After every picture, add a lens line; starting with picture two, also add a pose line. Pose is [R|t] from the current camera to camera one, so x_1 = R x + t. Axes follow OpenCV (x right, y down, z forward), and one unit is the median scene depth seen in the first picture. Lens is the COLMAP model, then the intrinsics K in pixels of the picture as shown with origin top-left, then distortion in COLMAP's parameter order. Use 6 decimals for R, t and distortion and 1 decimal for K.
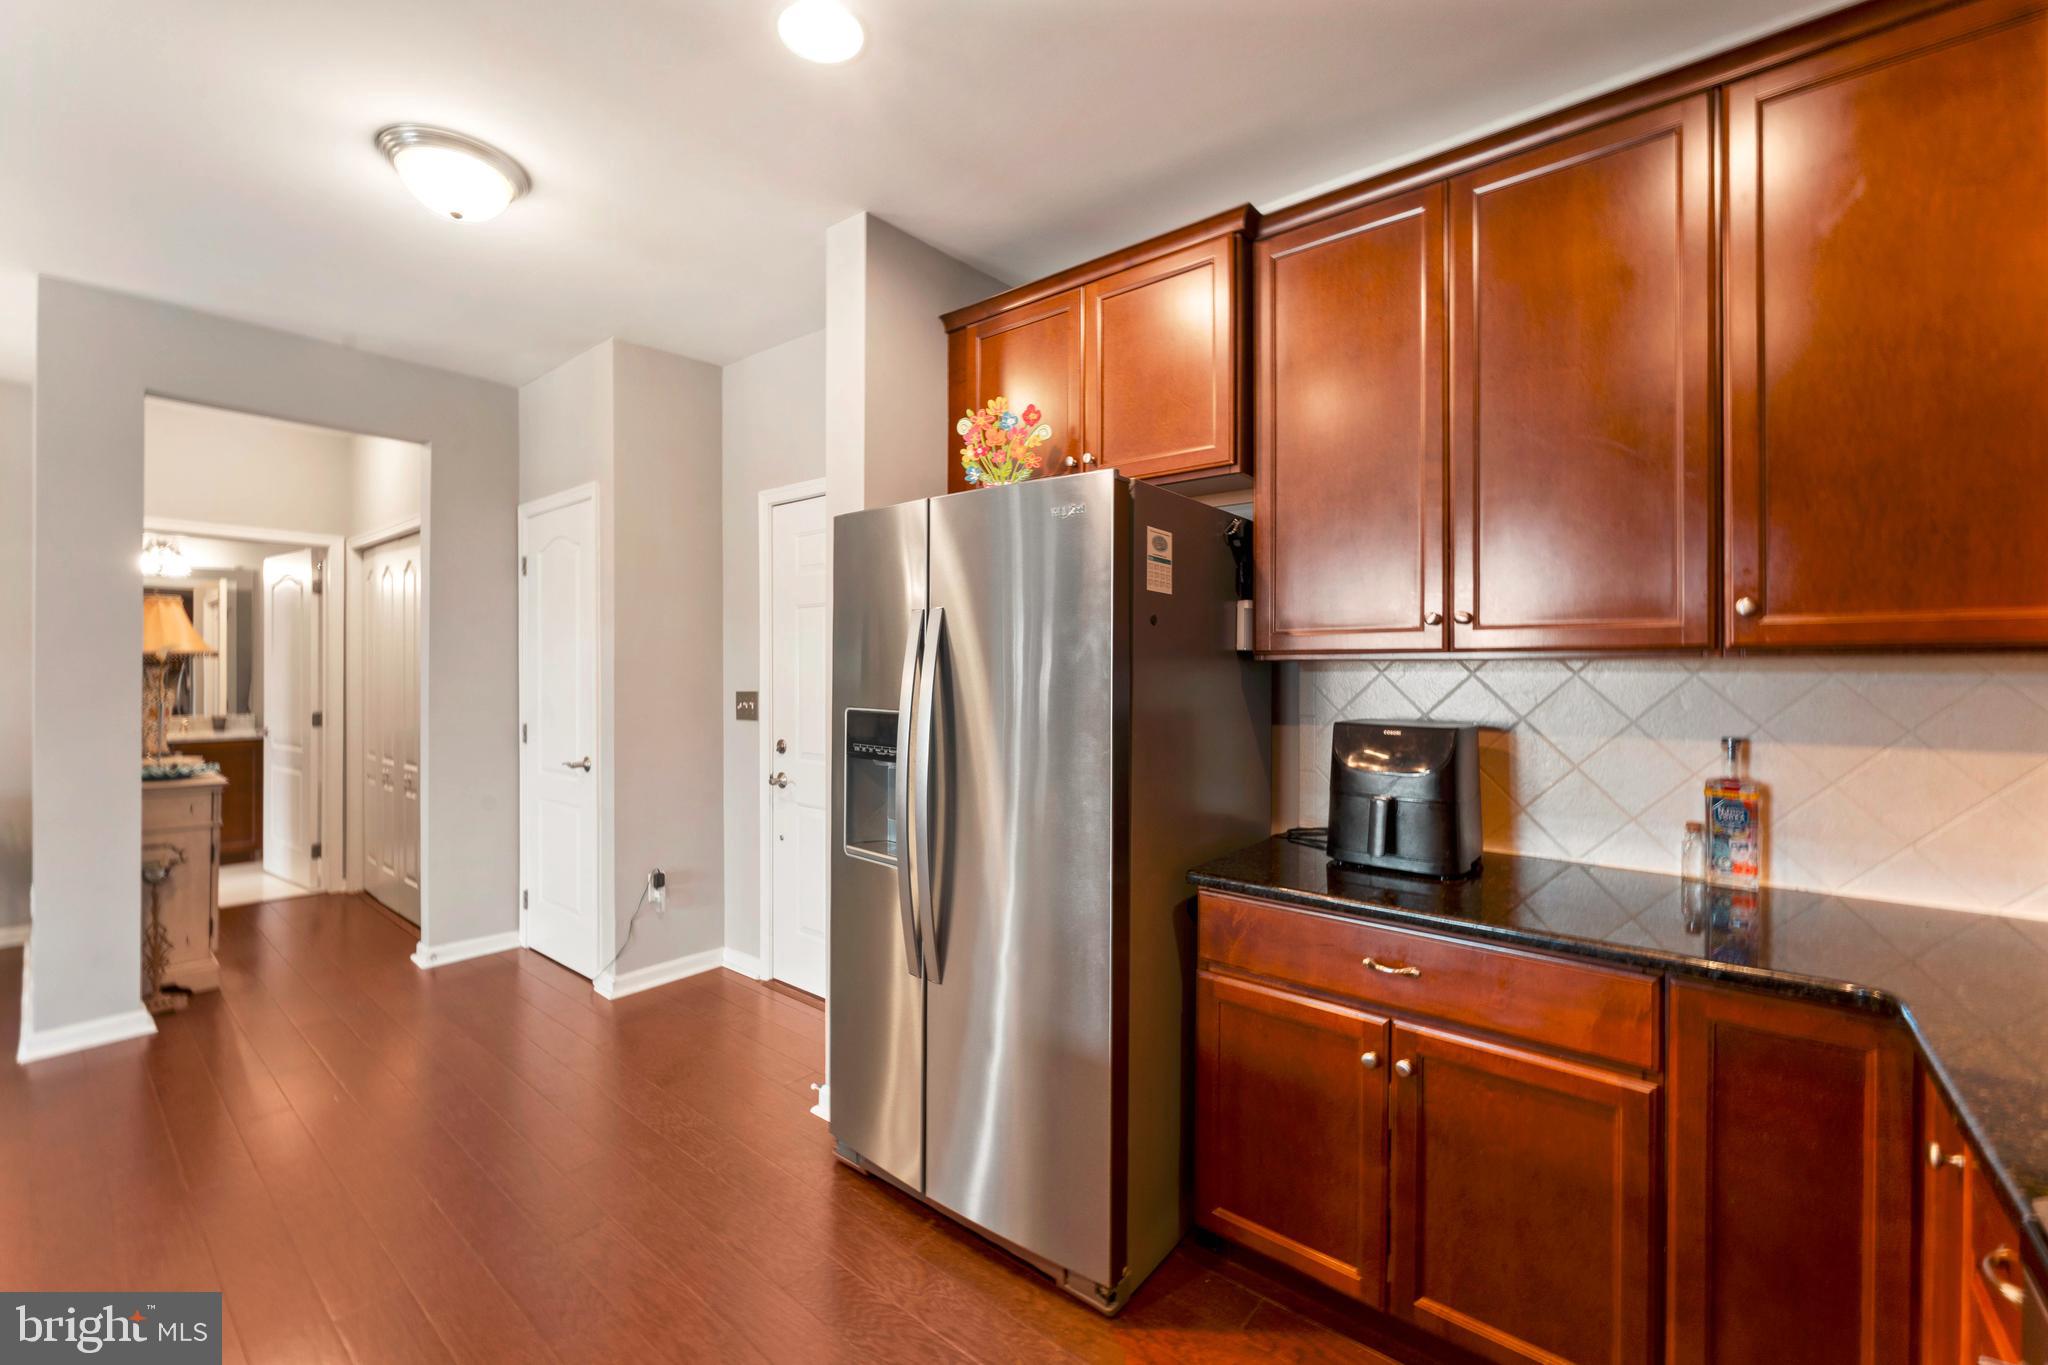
lens RADIAL K [[828.9, 0, 1019.9], [0, 828.9, 673.7], [0, 0, 1]] dist [0.008382, -0.002293]
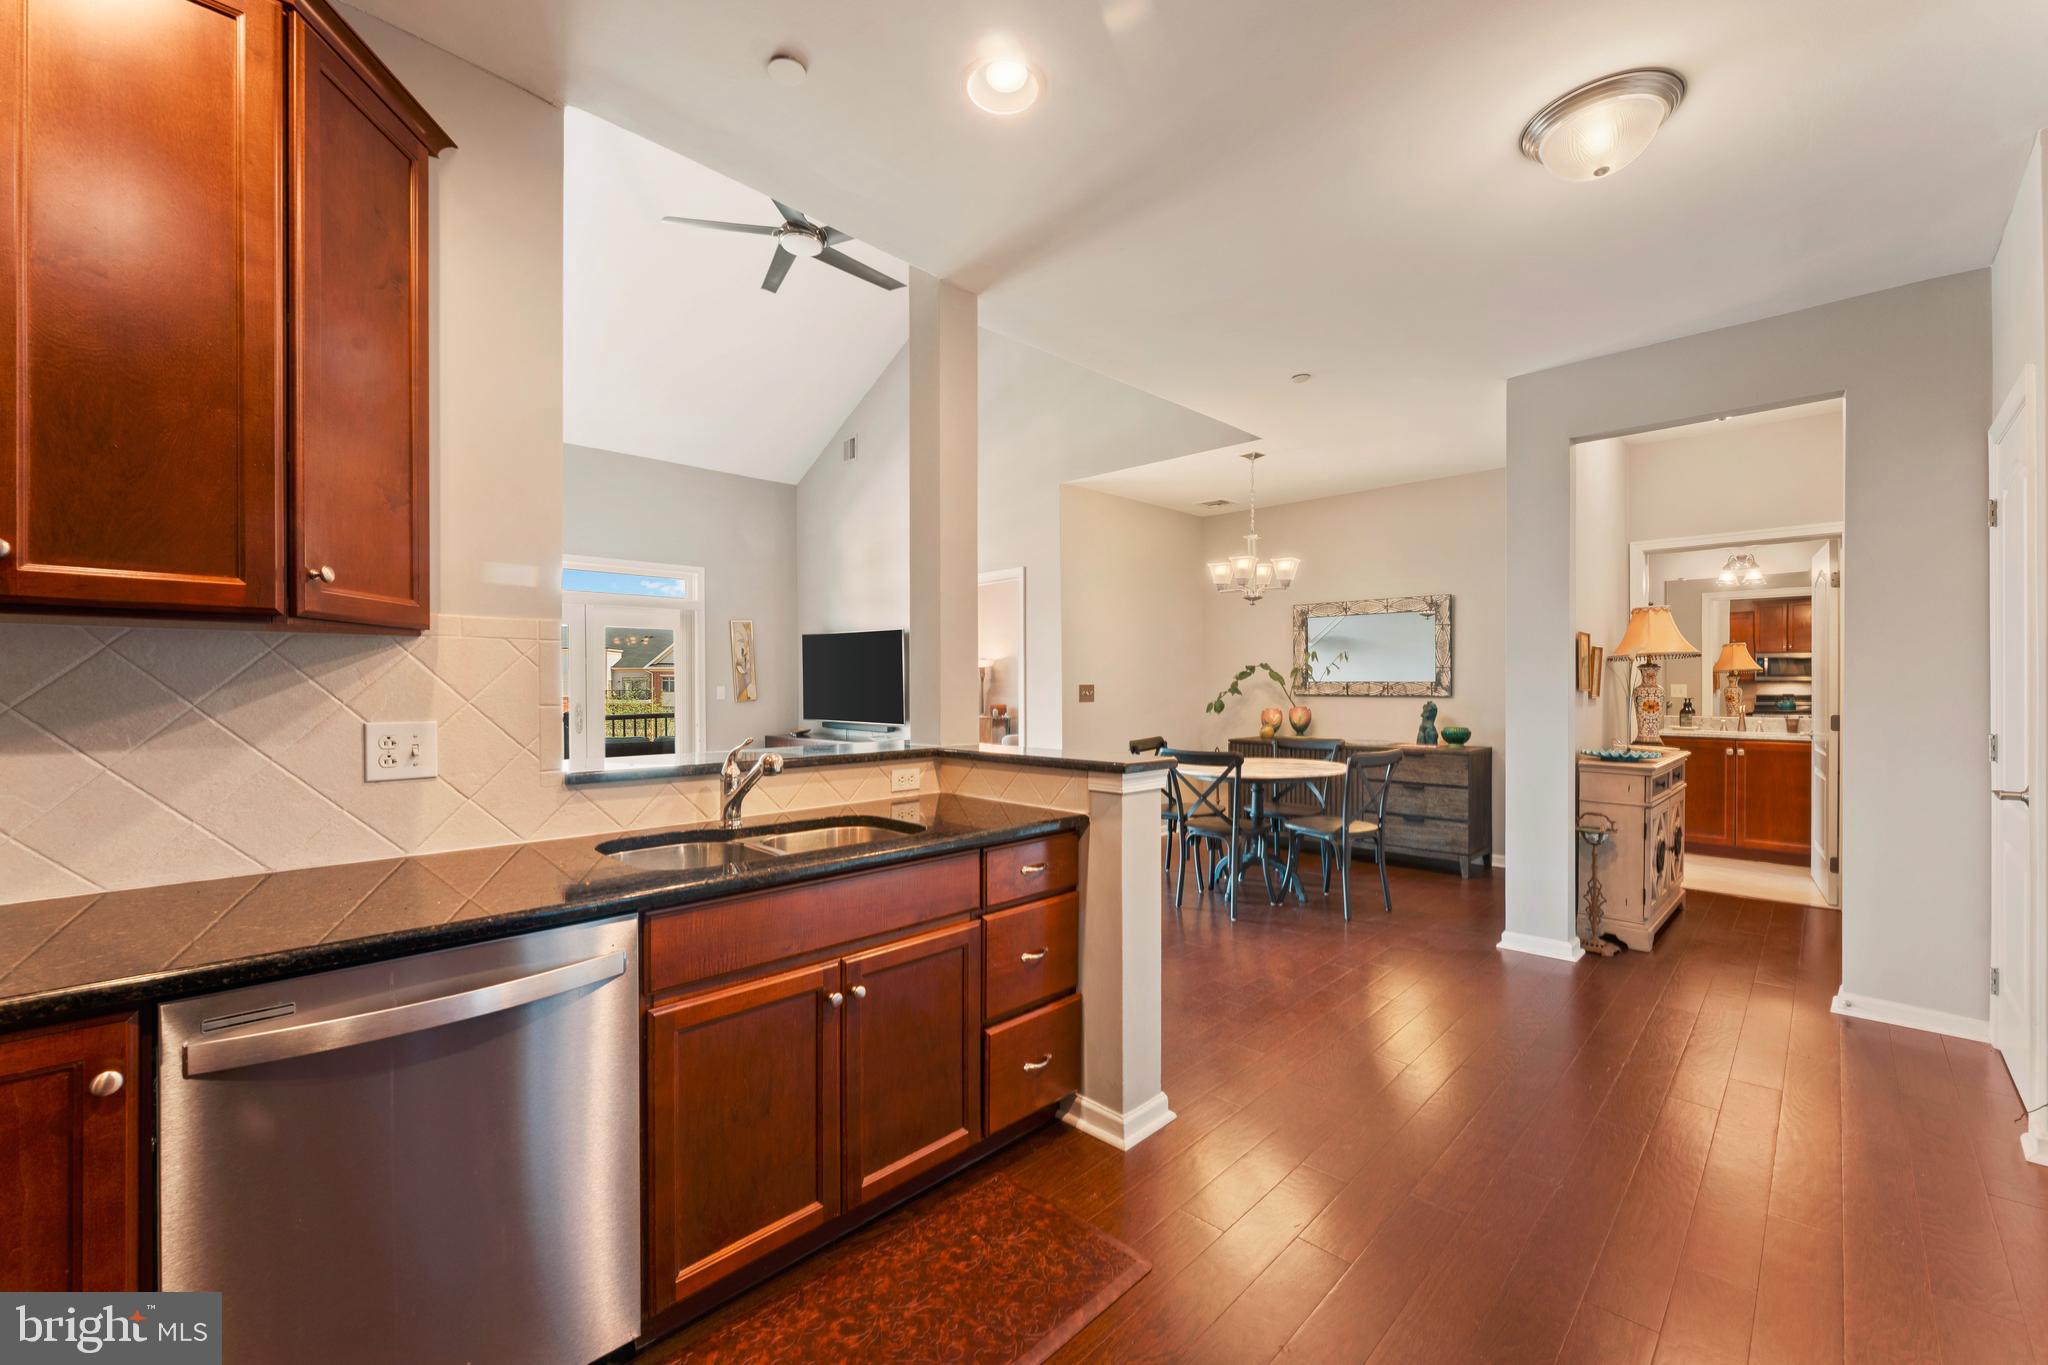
lens RADIAL K [[828.9, 0, 1036.8], [0, 828.9, 699.4], [0, 0, 1]] dist [0.008382, -0.002293]
pose [[-0.087559, 0.008298, -0.996125, 0.224420], [-0.002508, 0.999960, 0.008550, 0.034208], [0.996156, 0.003247, -0.087535, 0.301804]]
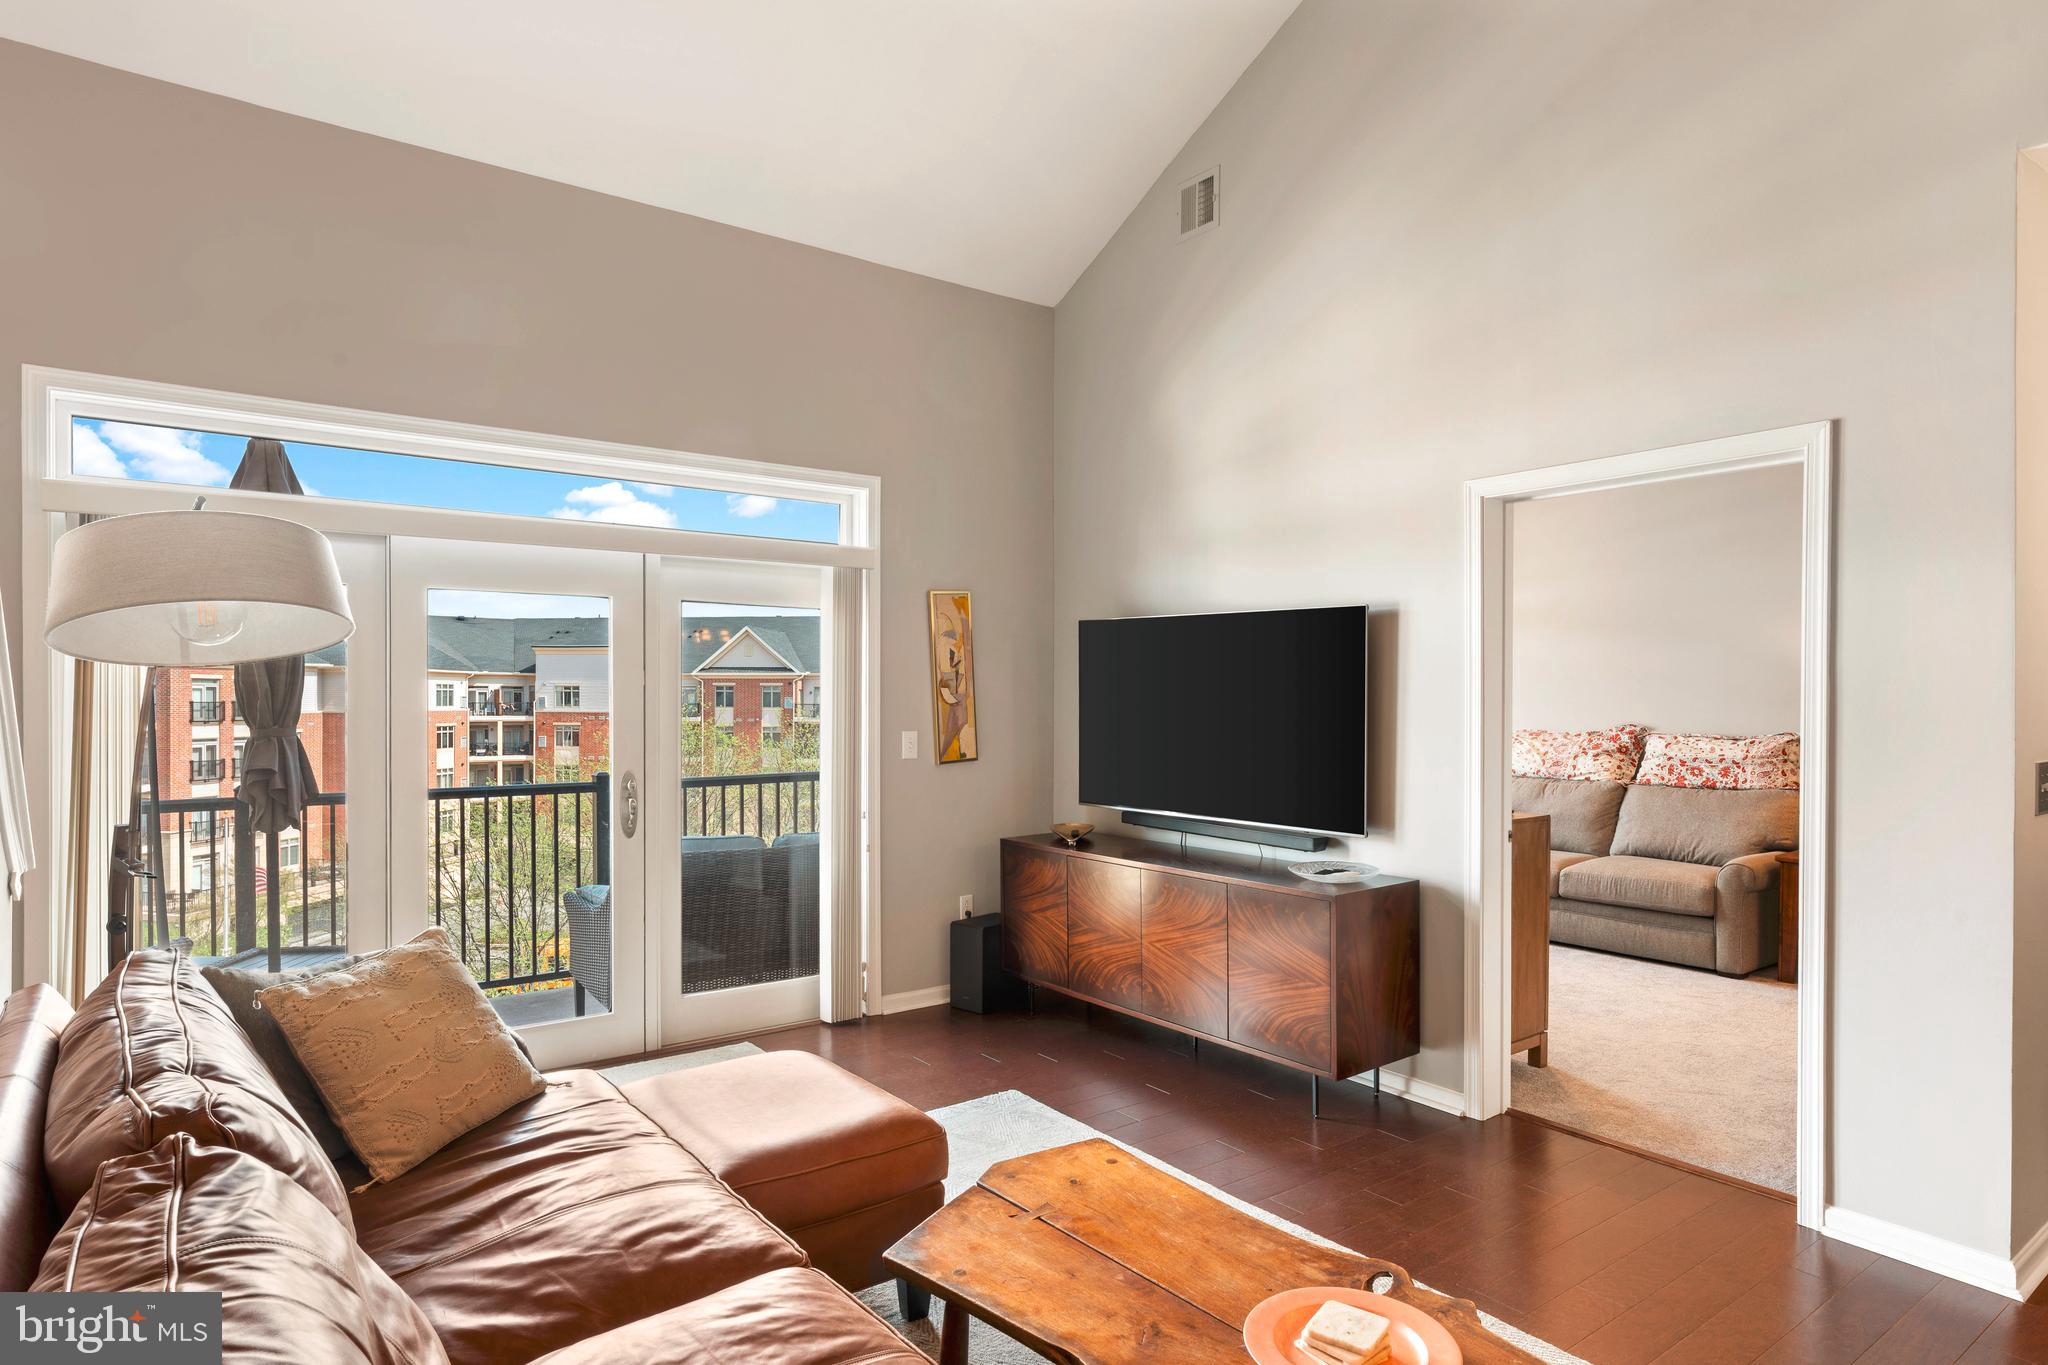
lens RADIAL K [[1149.6, 0, 1028.0], [0, 1149.6, 693.1], [0, 0, 1]] dist [0.004418, -0.003263]
pose [[-0.240608, -0.009304, -0.970578, -0.648033], [-0.007380, 0.999943, -0.007756, -0.024136], [0.970594, 0.005297, -0.240663, -0.310478]]
